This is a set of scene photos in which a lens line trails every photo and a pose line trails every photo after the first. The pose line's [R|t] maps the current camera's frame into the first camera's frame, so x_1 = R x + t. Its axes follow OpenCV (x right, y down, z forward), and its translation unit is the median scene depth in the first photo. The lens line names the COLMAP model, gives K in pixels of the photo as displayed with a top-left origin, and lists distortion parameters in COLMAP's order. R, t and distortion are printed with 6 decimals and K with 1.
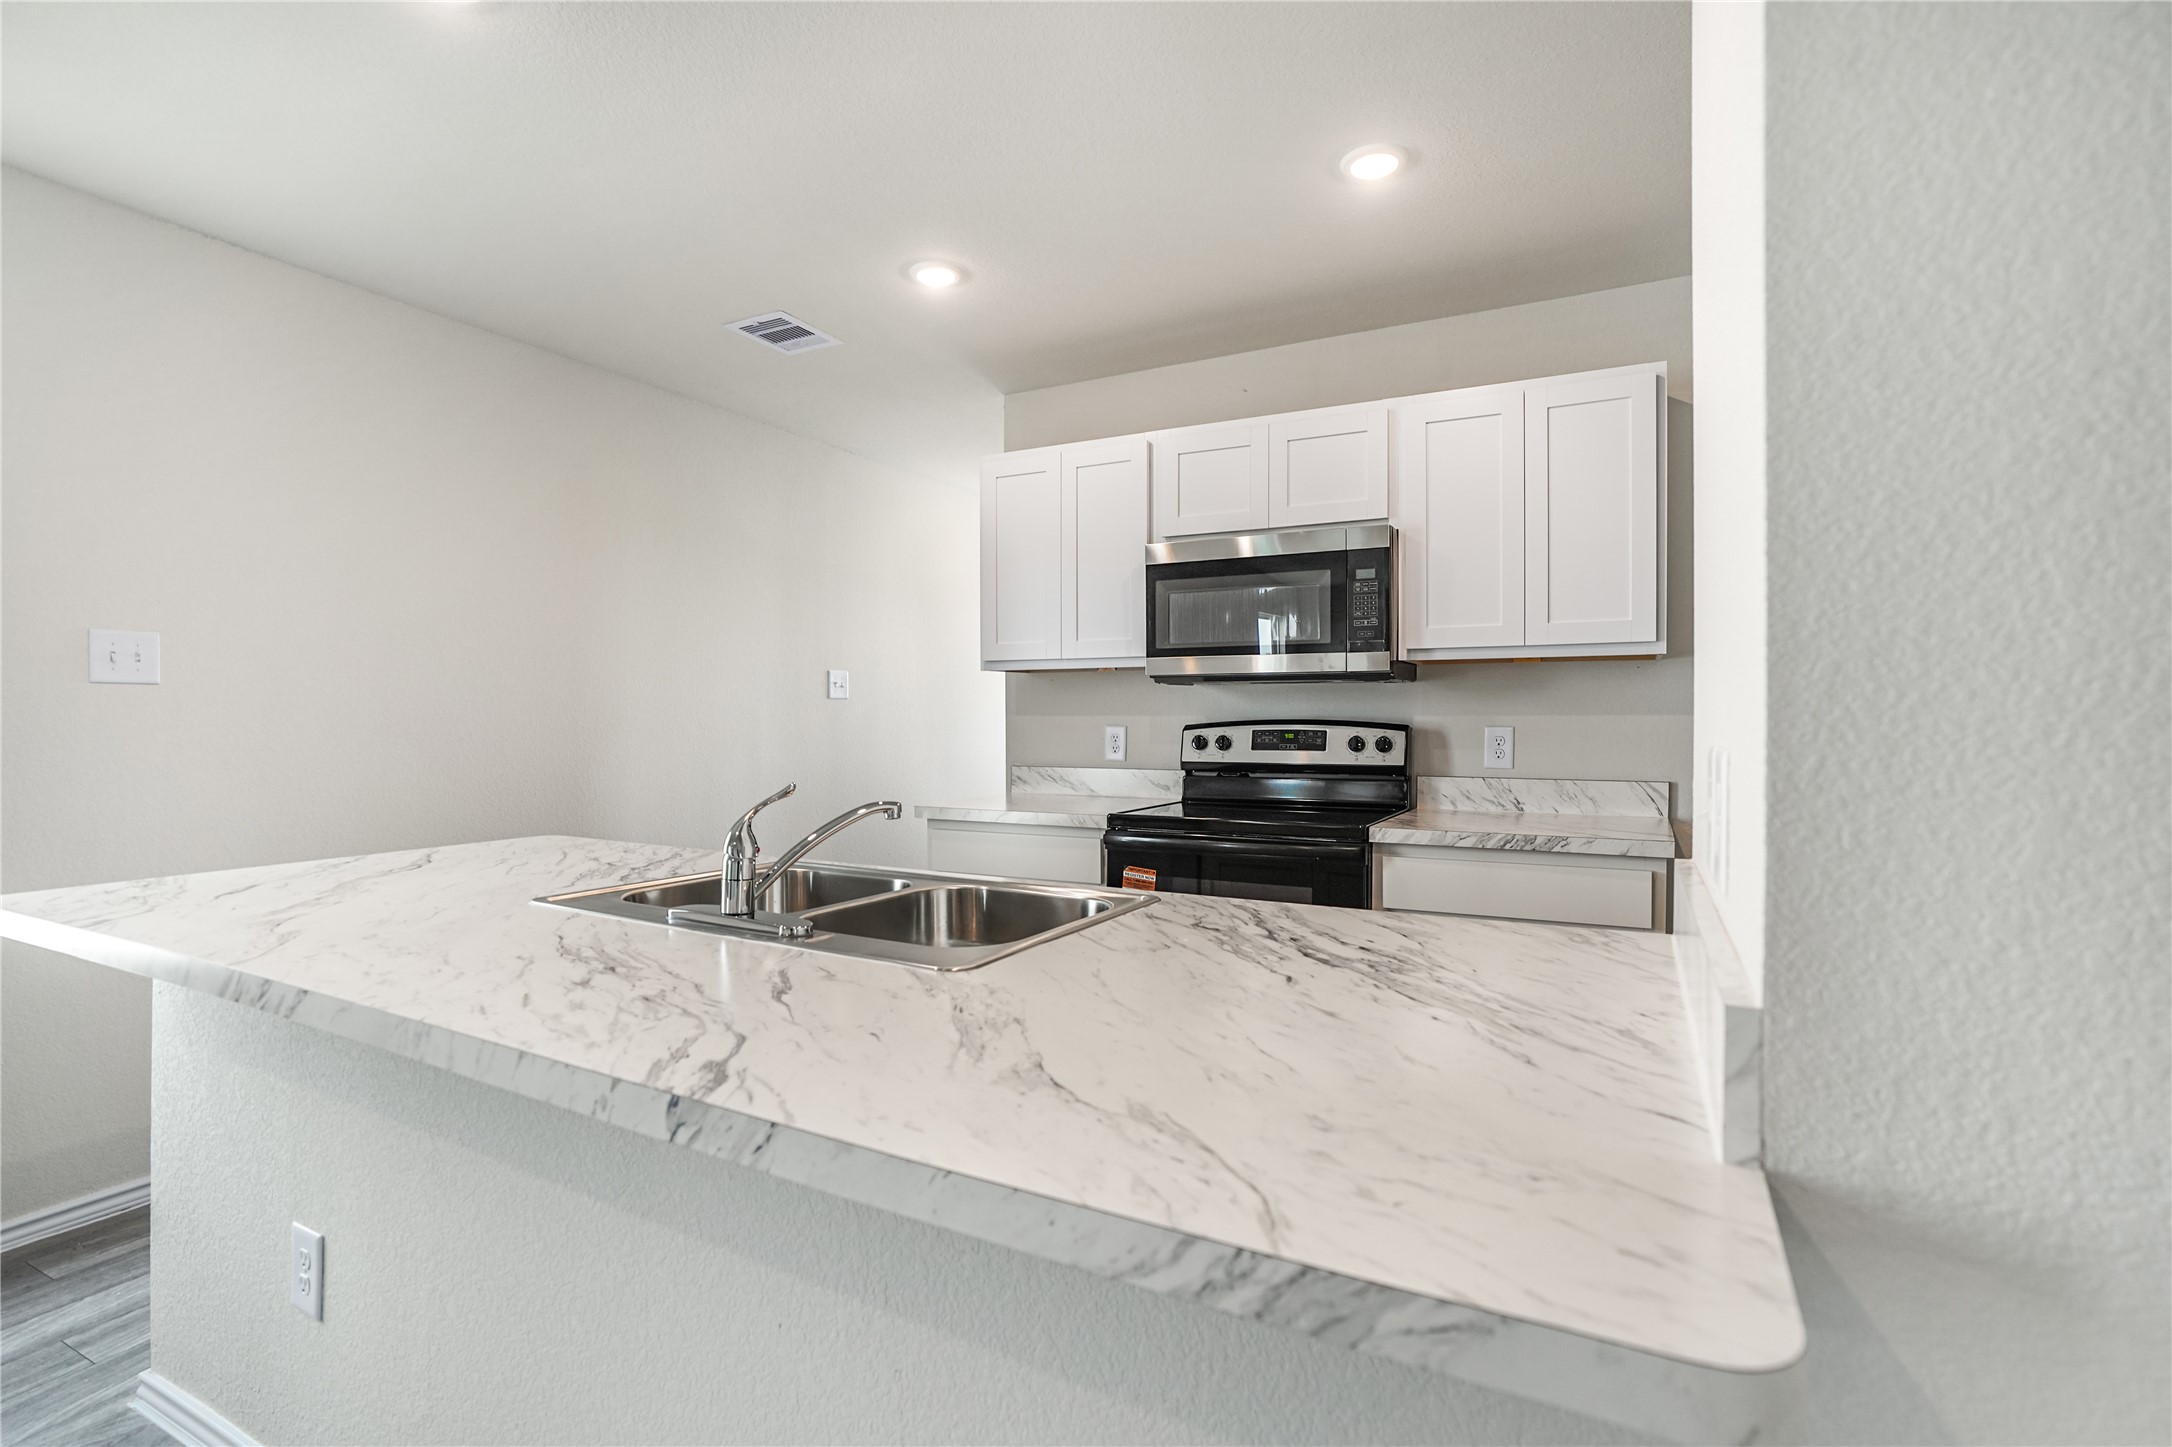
lens RADIAL K [[1022.0, 0, 1121.3], [0, 1022.0, 726.0], [0, 0, 1]] dist [-0.019078, 0.006383]
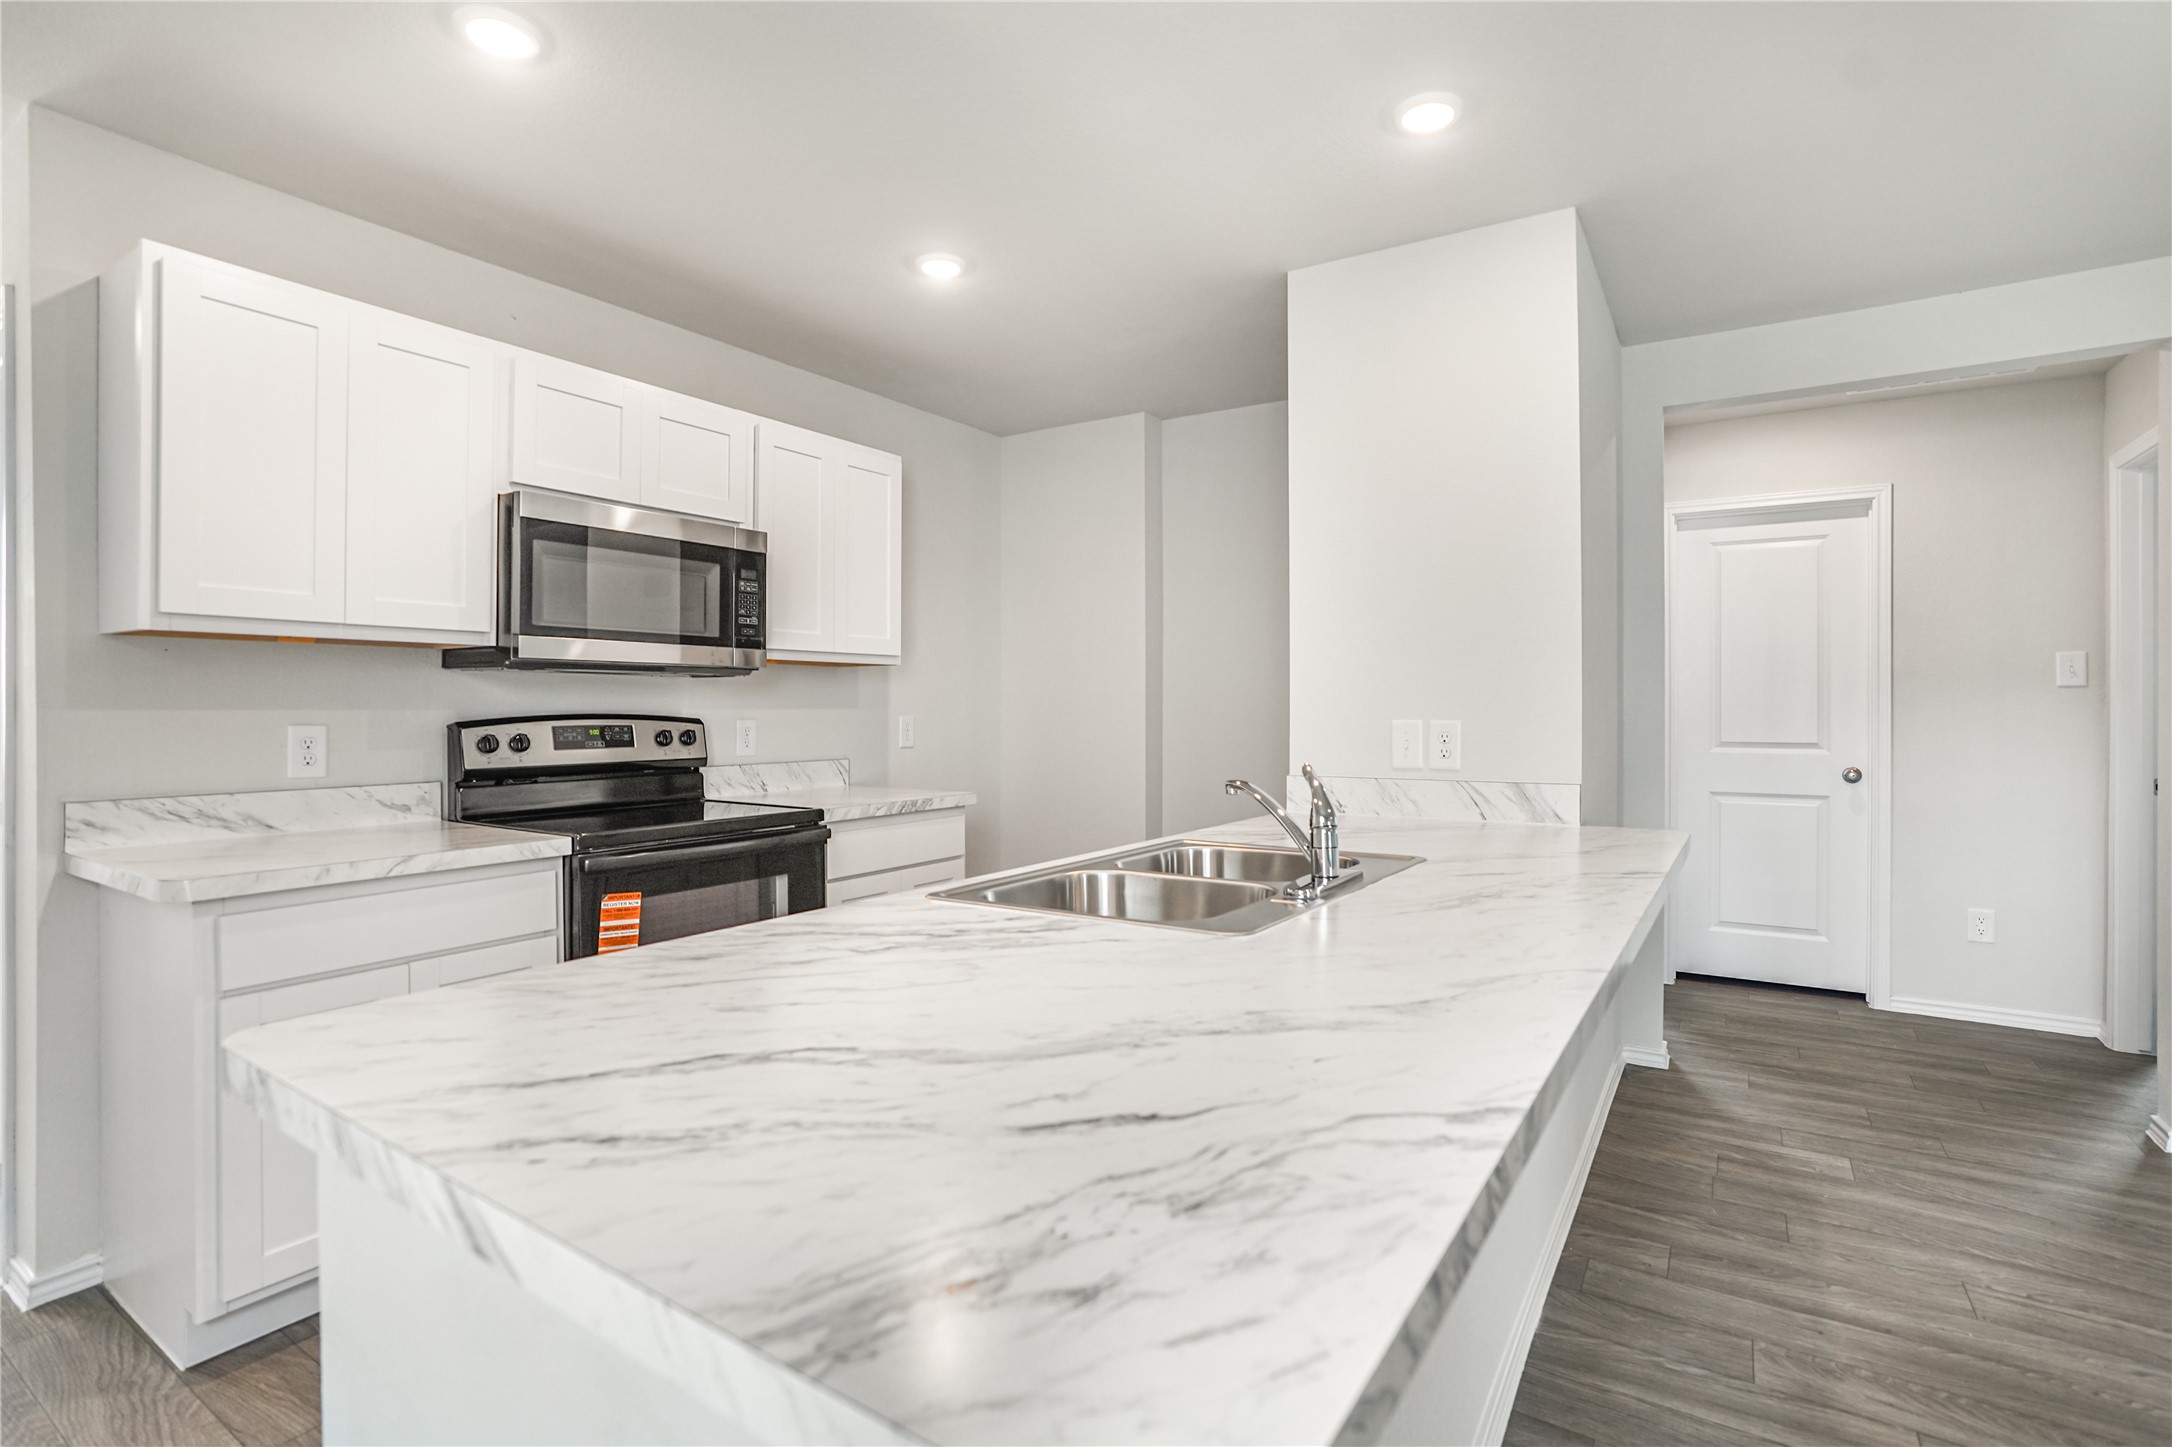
lens RADIAL K [[1022.0, 0, 1070.4], [0, 1022.0, 716.1], [0, 0, 1]] dist [-0.019078, 0.006383]
pose [[0.114246, -0.007221, 0.993426, -0.680444], [0.008820, 0.999942, 0.006254, -0.006388], [-0.993413, 0.008047, 0.114303, 0.488147]]
